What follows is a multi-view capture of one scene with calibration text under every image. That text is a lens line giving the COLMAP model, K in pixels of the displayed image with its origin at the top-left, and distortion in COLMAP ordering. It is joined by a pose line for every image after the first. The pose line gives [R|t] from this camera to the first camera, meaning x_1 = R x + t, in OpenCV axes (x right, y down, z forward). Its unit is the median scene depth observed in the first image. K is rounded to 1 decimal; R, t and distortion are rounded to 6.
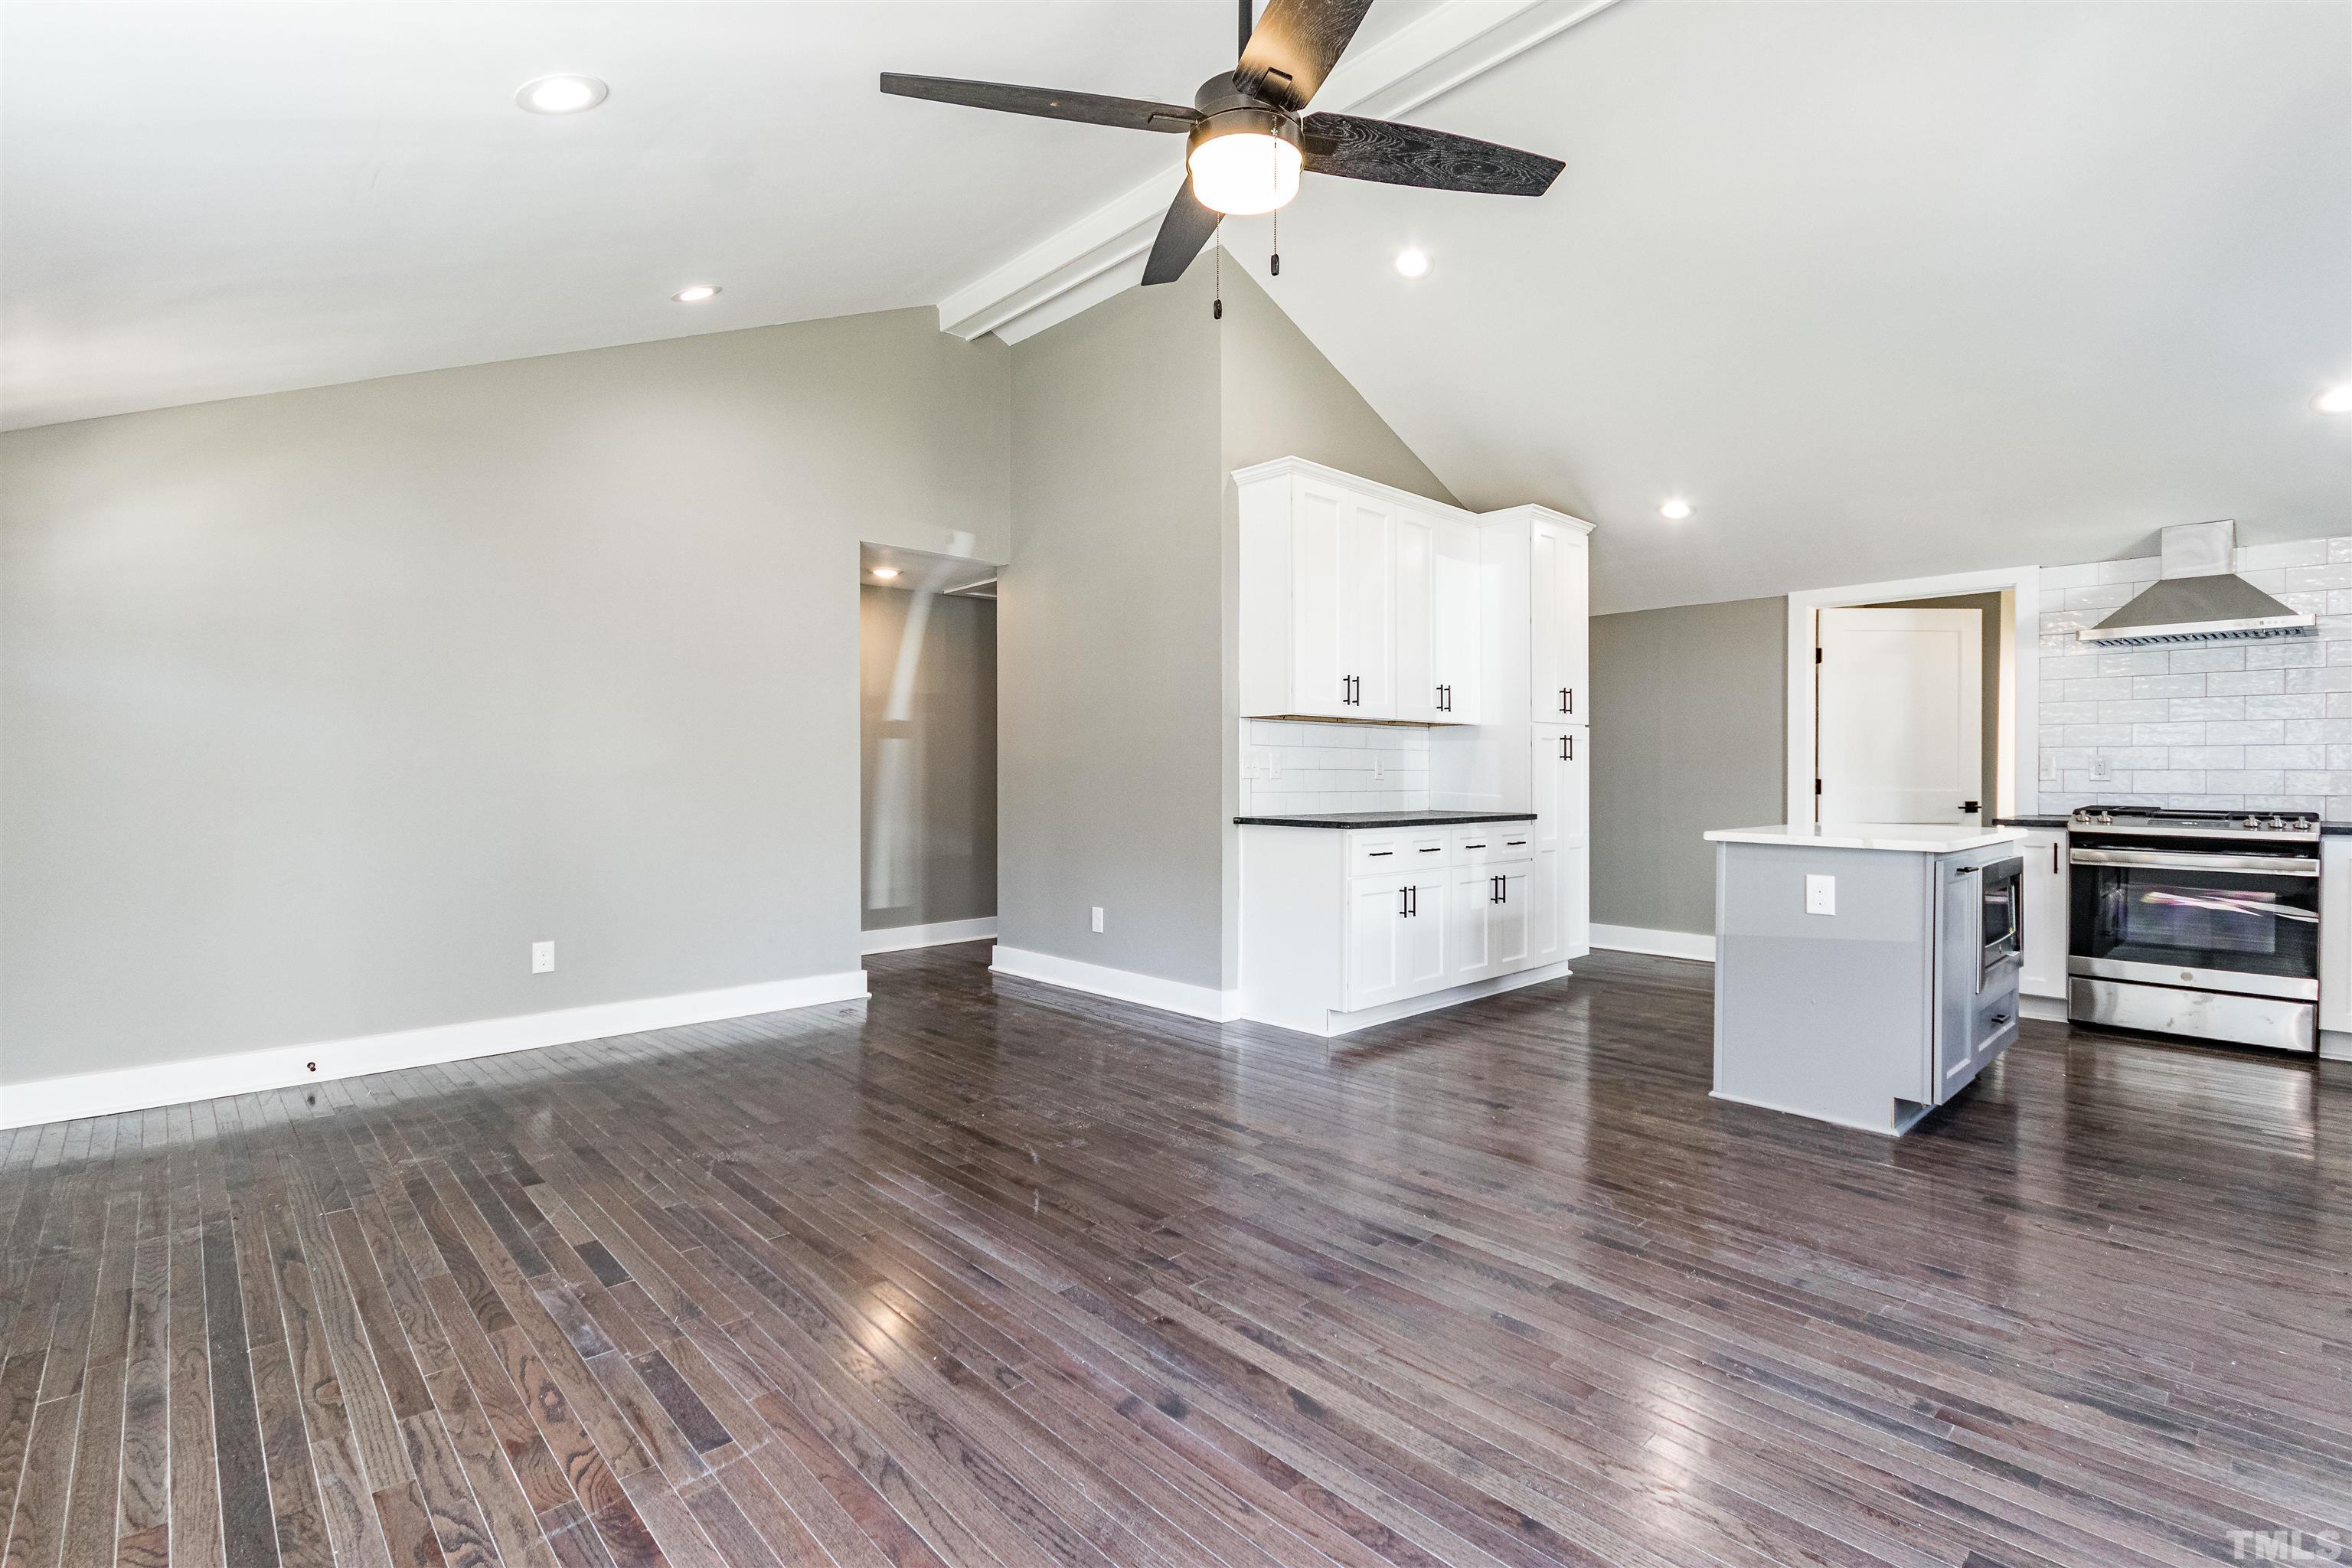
lens RADIAL K [[1086.8, 0, 1180.2], [0, 1086.8, 778.7], [0, 0, 1]] dist [0.000705, 0.000059]
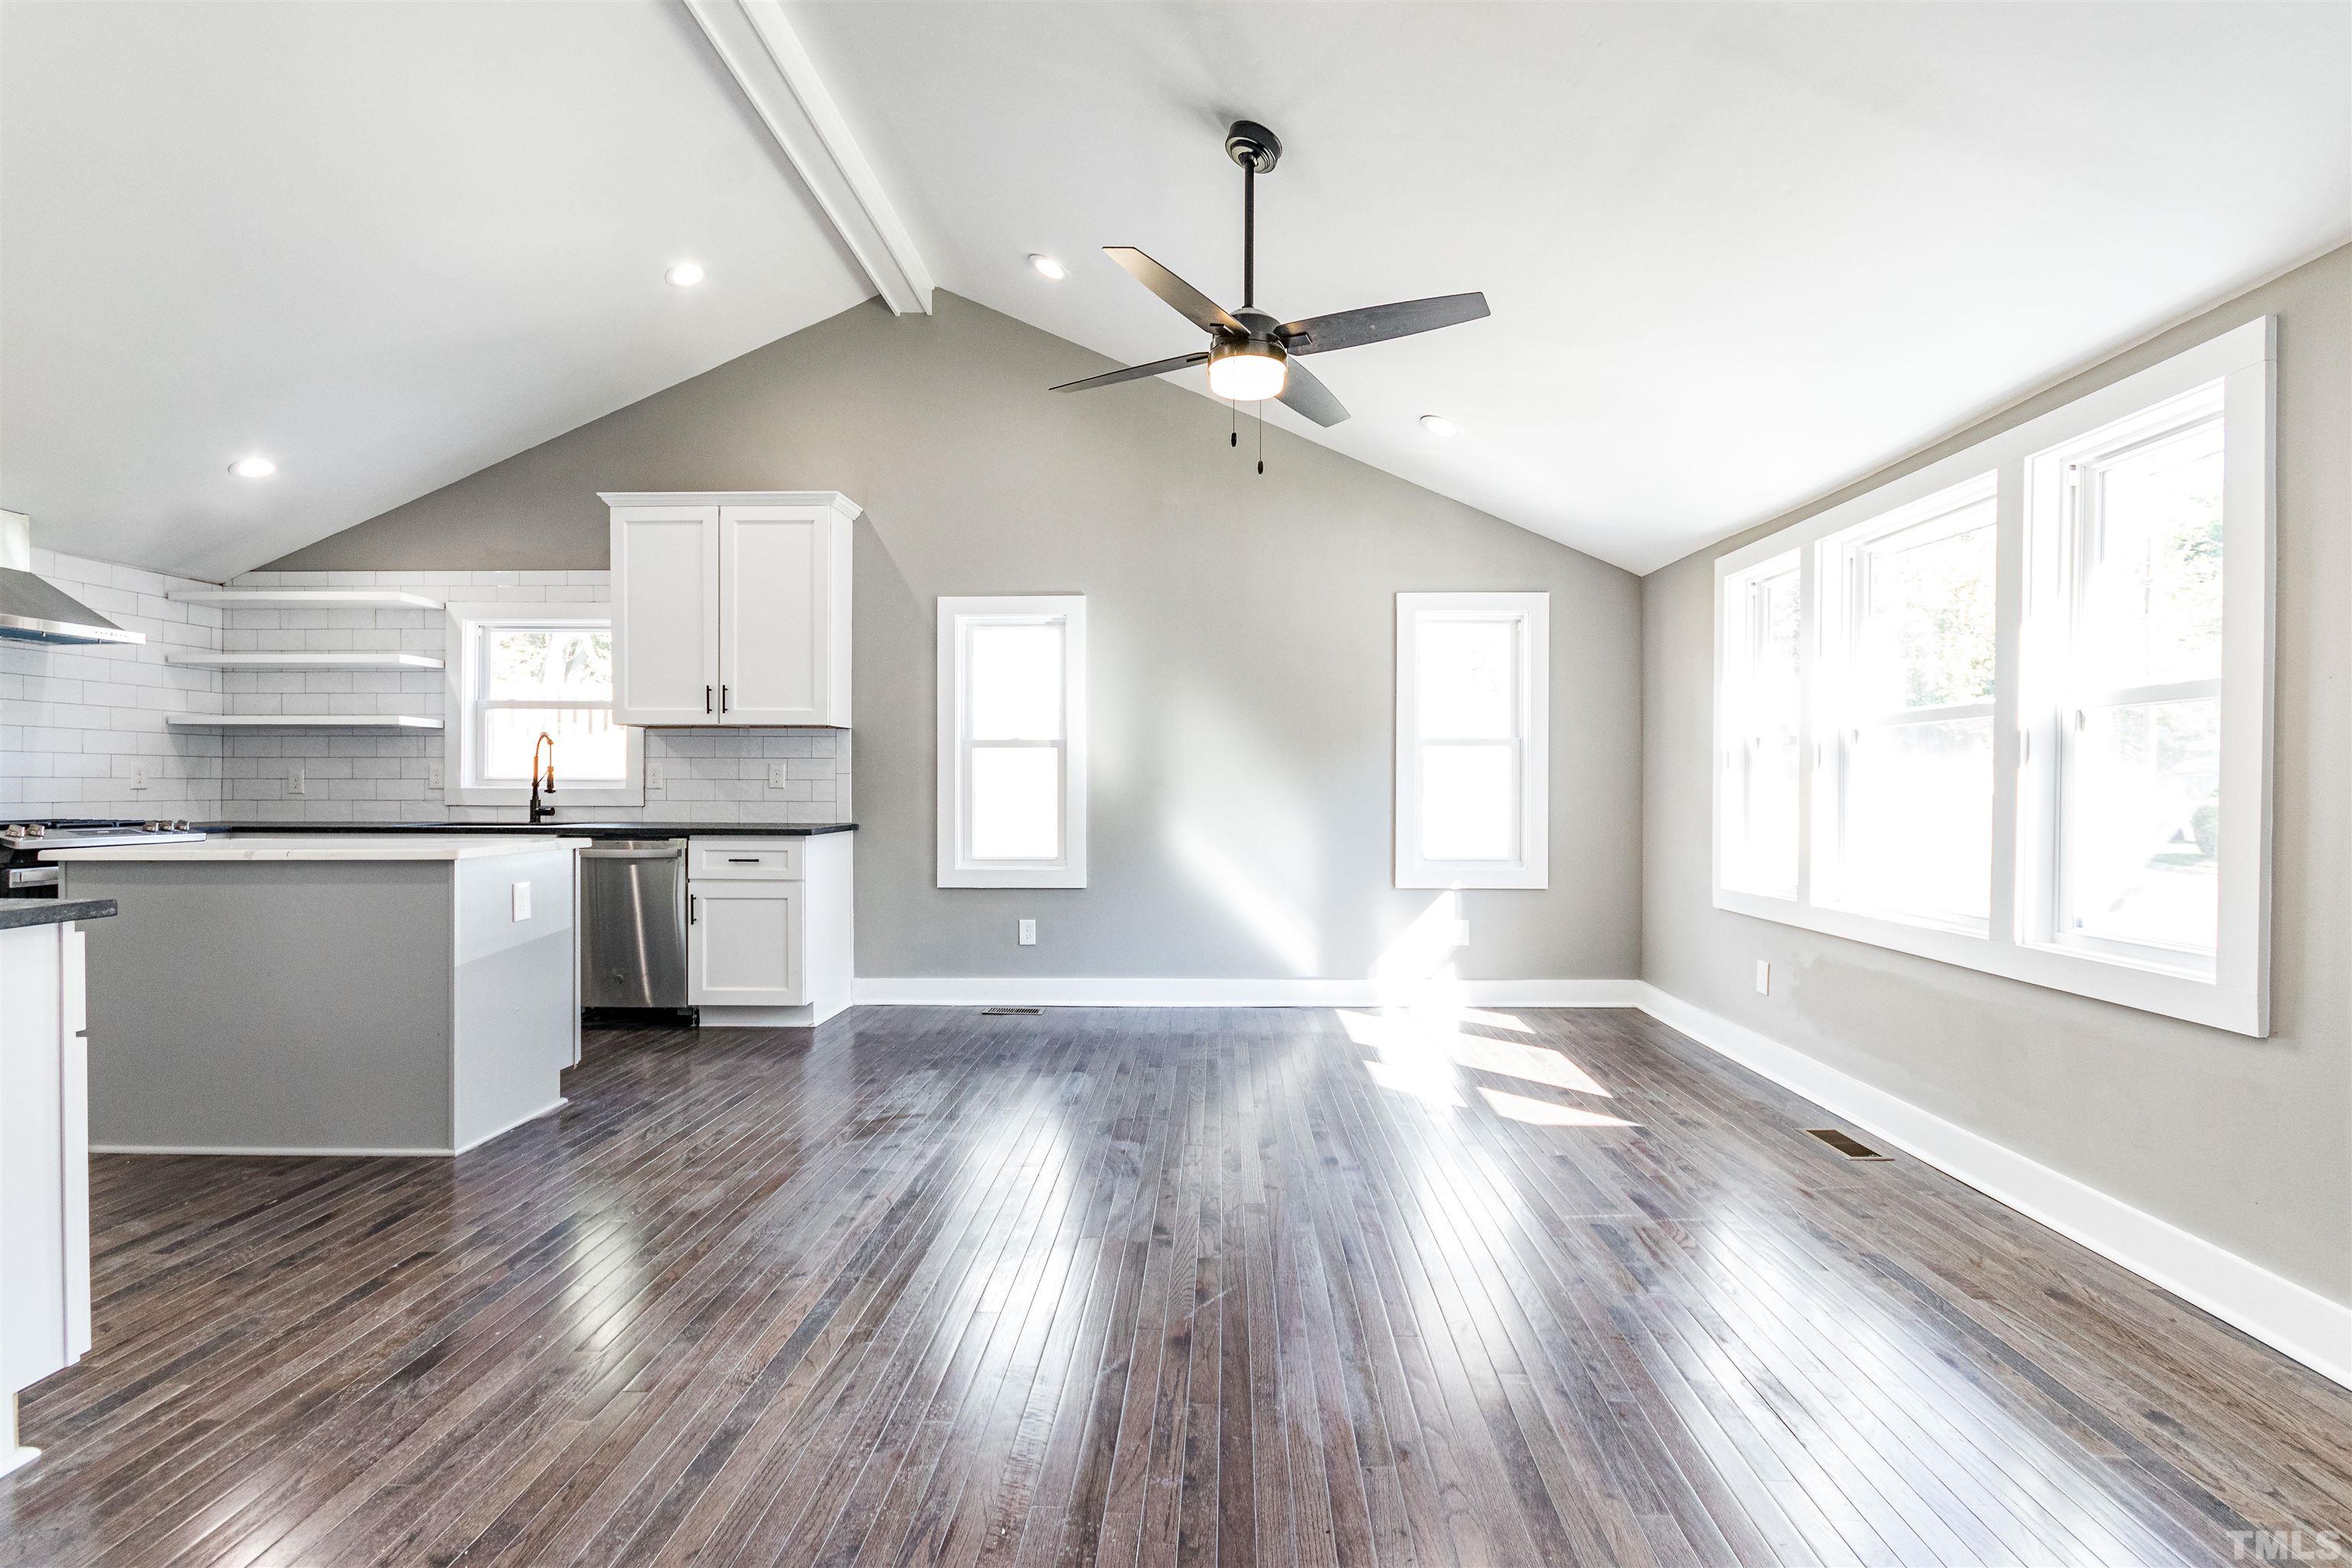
lens RADIAL K [[1086.8, 0, 1171.5], [0, 1086.8, 785.9], [0, 0, 1]] dist [0.000705, 0.000059]
pose [[-0.701267, -0.004792, 0.712883, -0.744041], [0.003444, 0.999943, 0.010109, -0.012287], [-0.712891, 0.009544, -0.701210, 1.699218]]
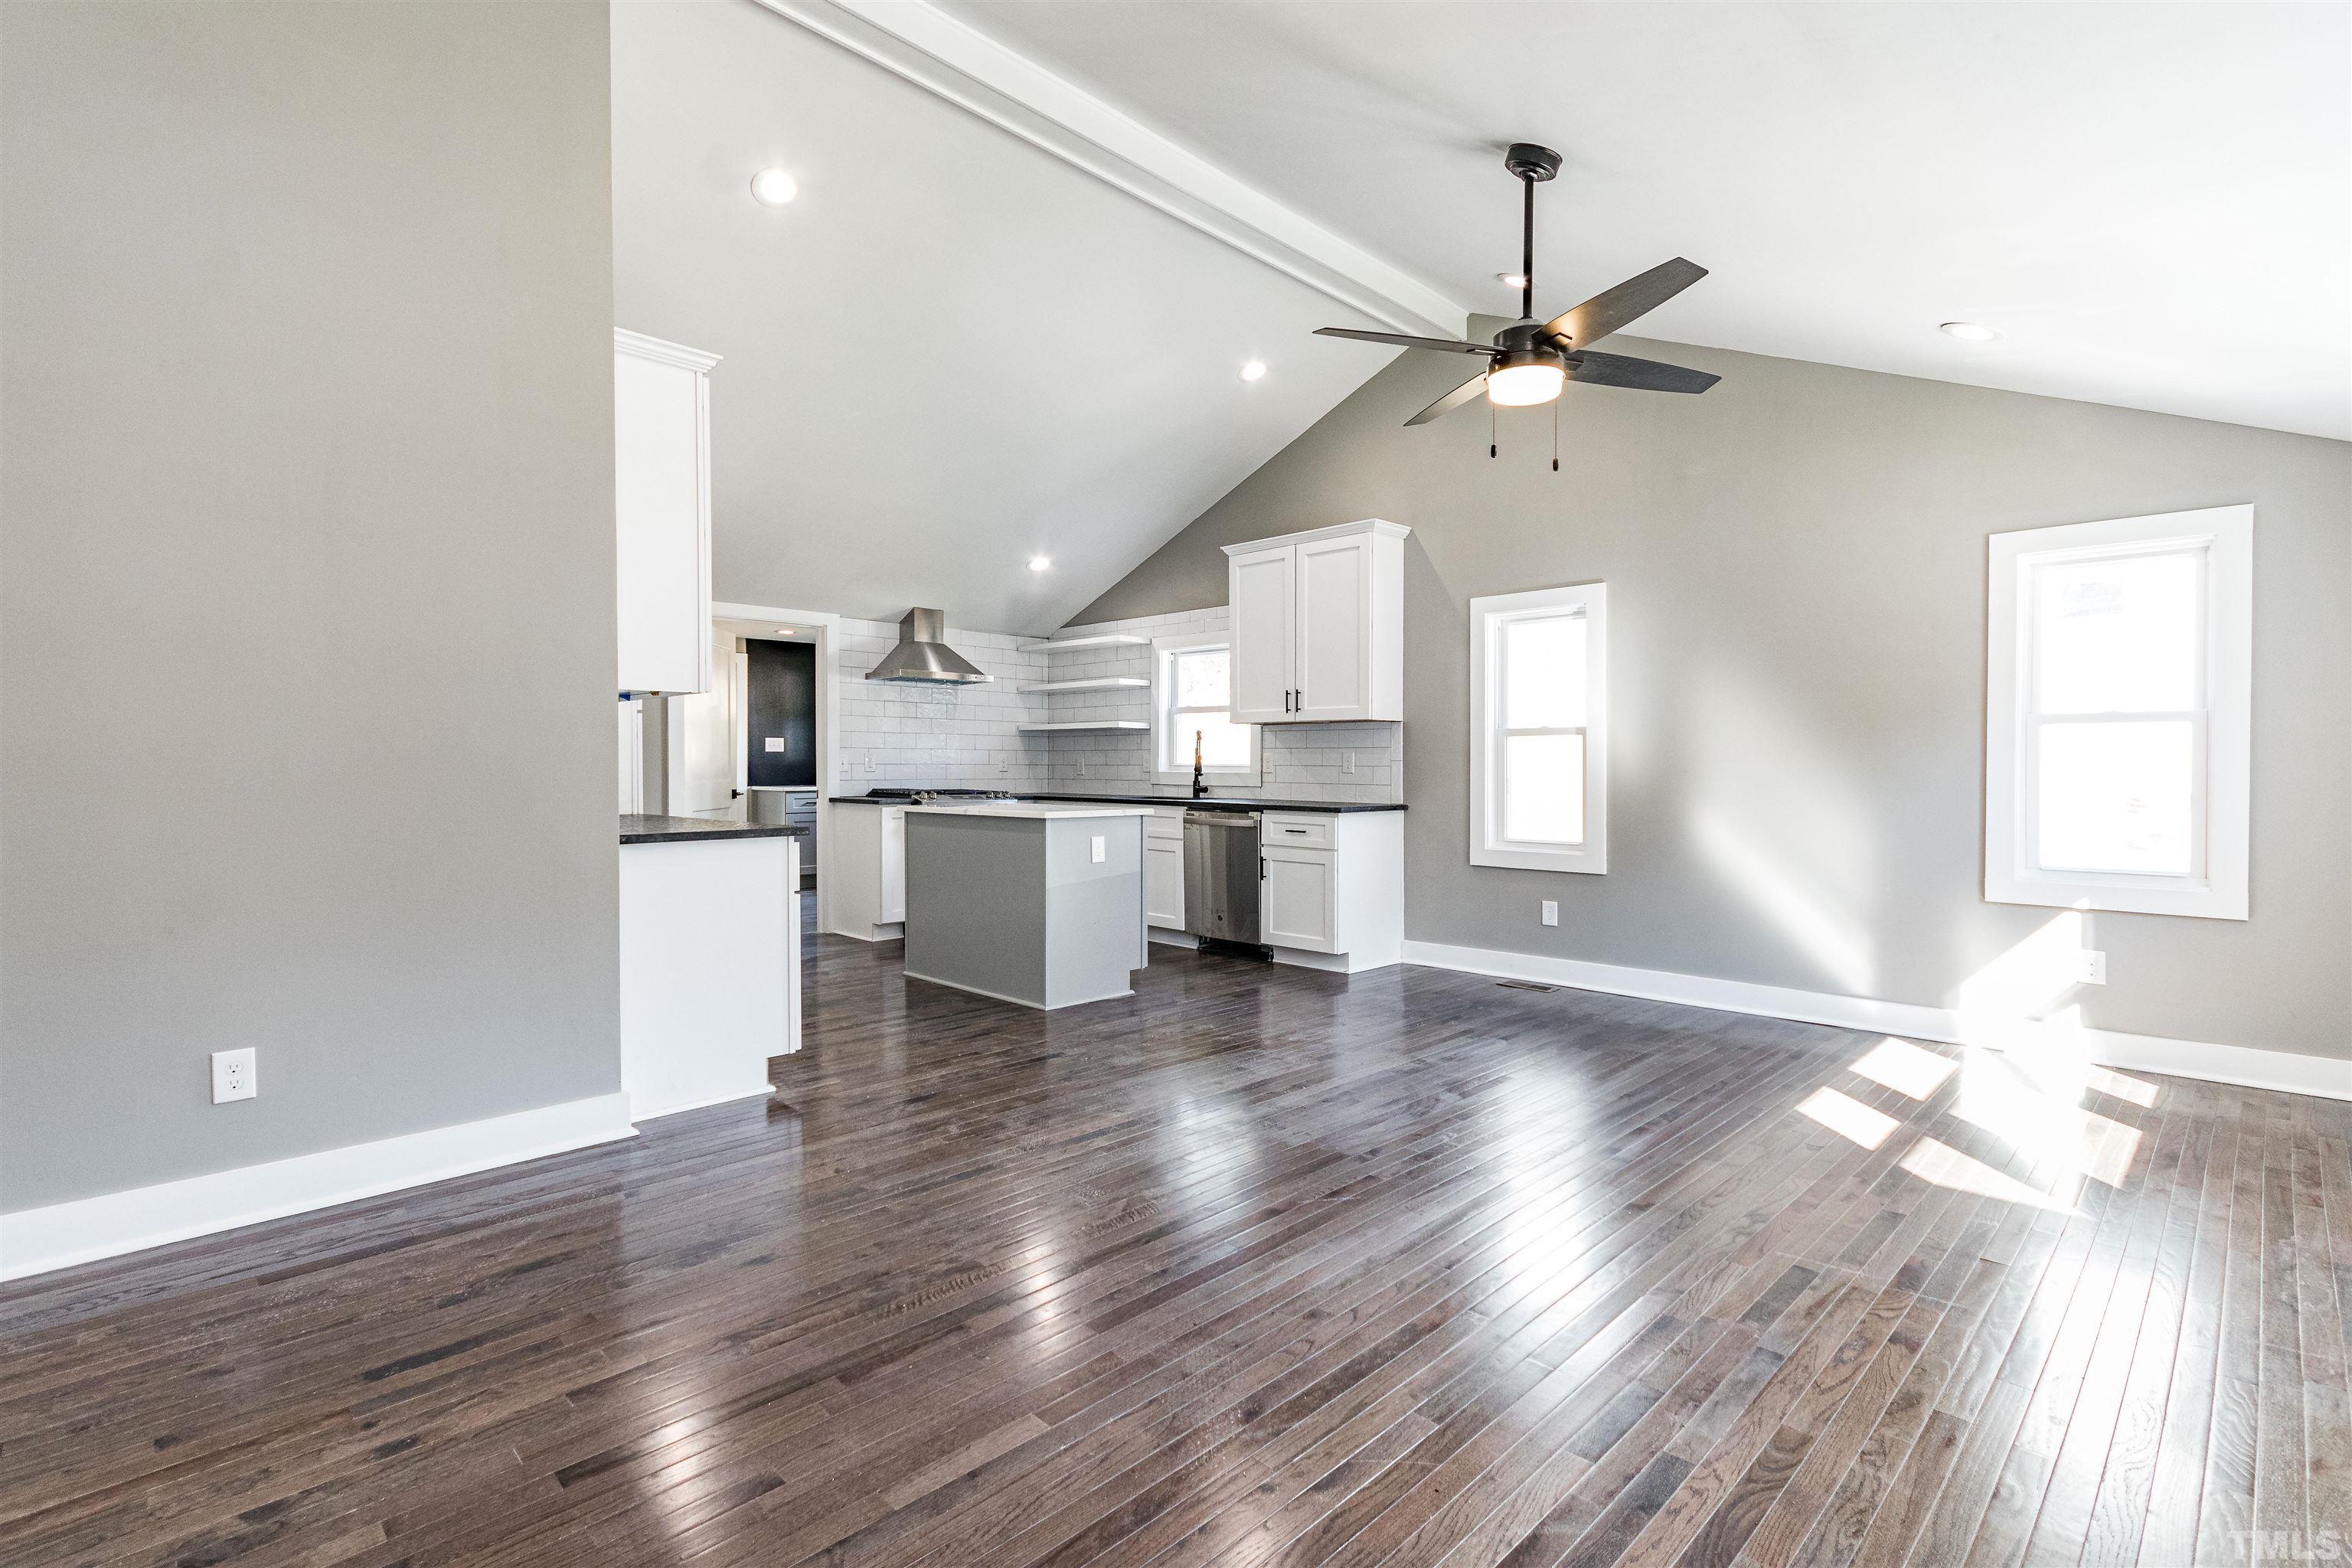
lens RADIAL K [[1086.8, 0, 1173.1], [0, 1086.8, 782.9], [0, 0, 1]] dist [0.000705, 0.000059]
pose [[-0.026515, -0.018382, 0.999479, -1.196980], [0.005788, 0.999811, 0.018541, -0.015548], [-0.999632, 0.006277, -0.026404, 1.244847]]
